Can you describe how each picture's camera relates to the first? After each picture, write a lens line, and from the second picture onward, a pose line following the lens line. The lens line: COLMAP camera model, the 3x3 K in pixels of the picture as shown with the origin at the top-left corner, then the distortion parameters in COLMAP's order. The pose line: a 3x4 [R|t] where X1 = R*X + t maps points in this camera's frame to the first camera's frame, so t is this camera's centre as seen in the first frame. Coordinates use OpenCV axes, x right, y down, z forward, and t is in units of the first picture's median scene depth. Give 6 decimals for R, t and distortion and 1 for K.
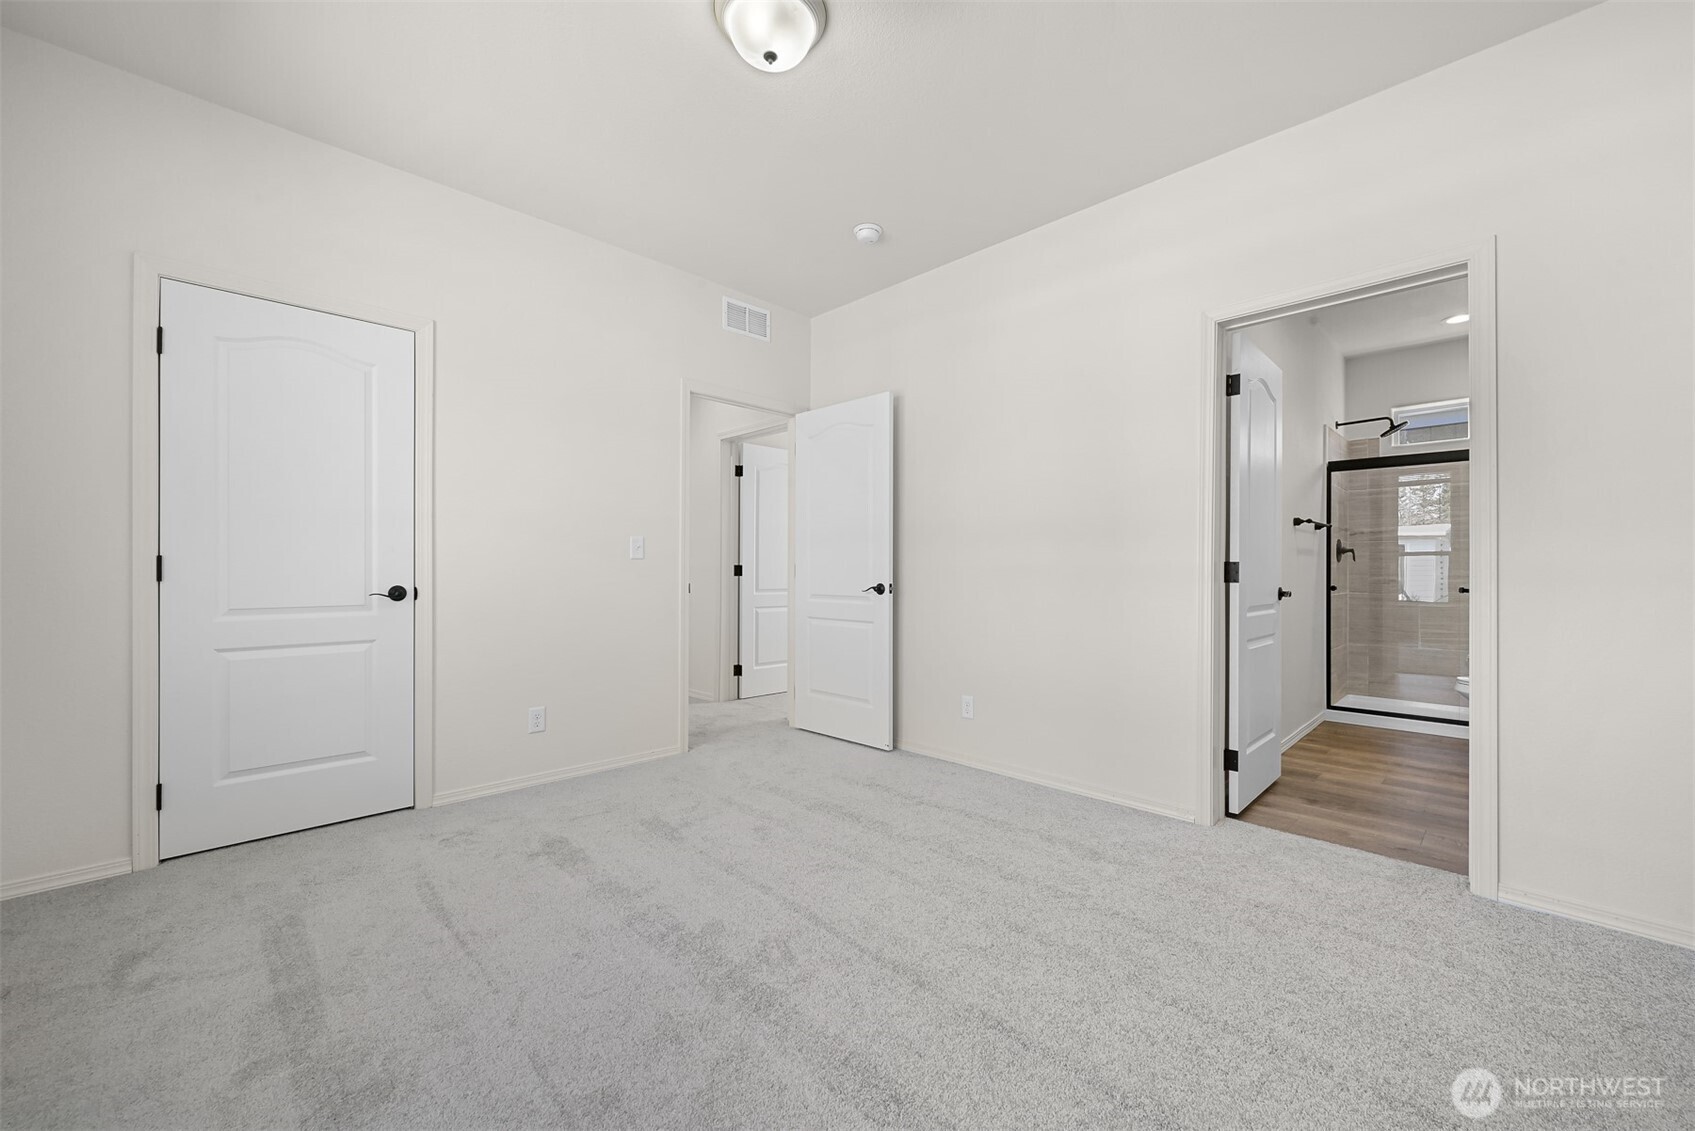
lens RADIAL K [[669.8, 0, 851.1], [0, 669.8, 570.1], [0, 0, 1]] dist [-0.002800, -0.000082]
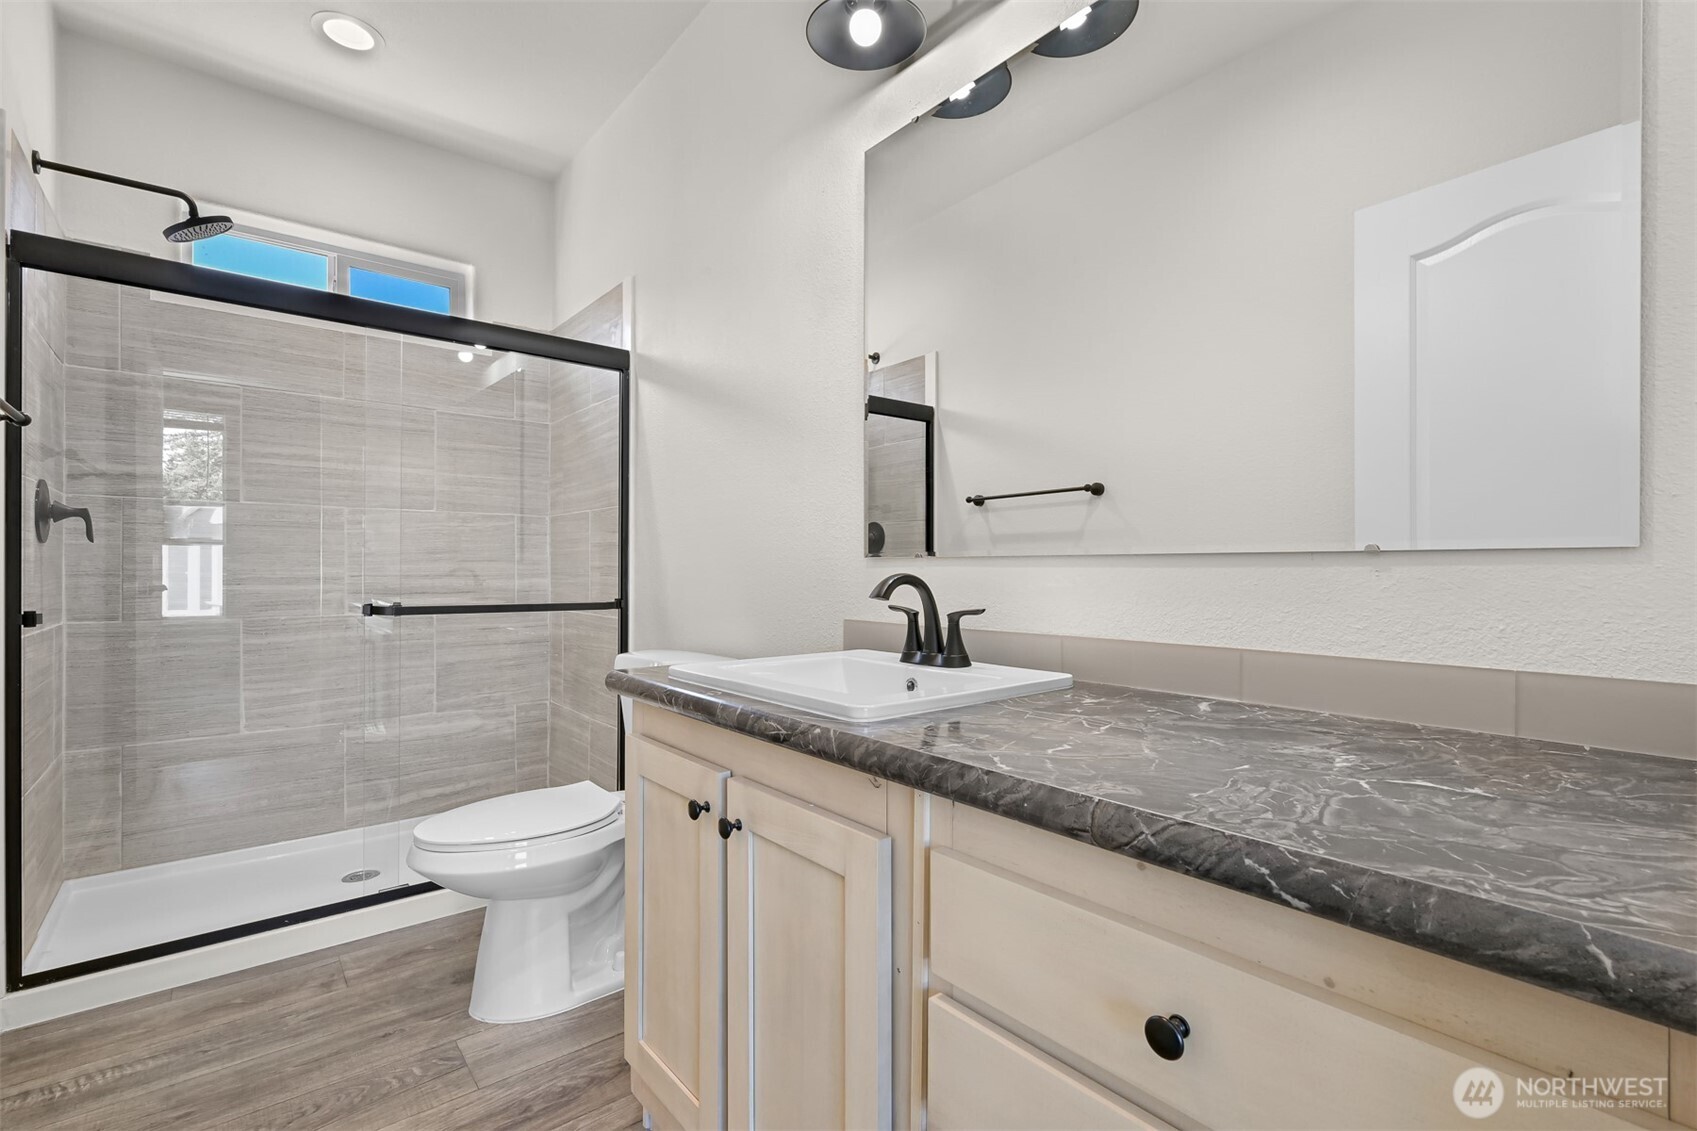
lens RADIAL K [[778.5, 0, 844.5], [0, 778.5, 566.7], [0, 0, 1]] dist [0.001211, 0.000101]
pose [[0.112142, -0.002298, 0.993690, 0.363249], [-0.001633, 0.999996, 0.002497, -0.000786], [-0.993691, -0.001903, 0.112138, 0.527858]]
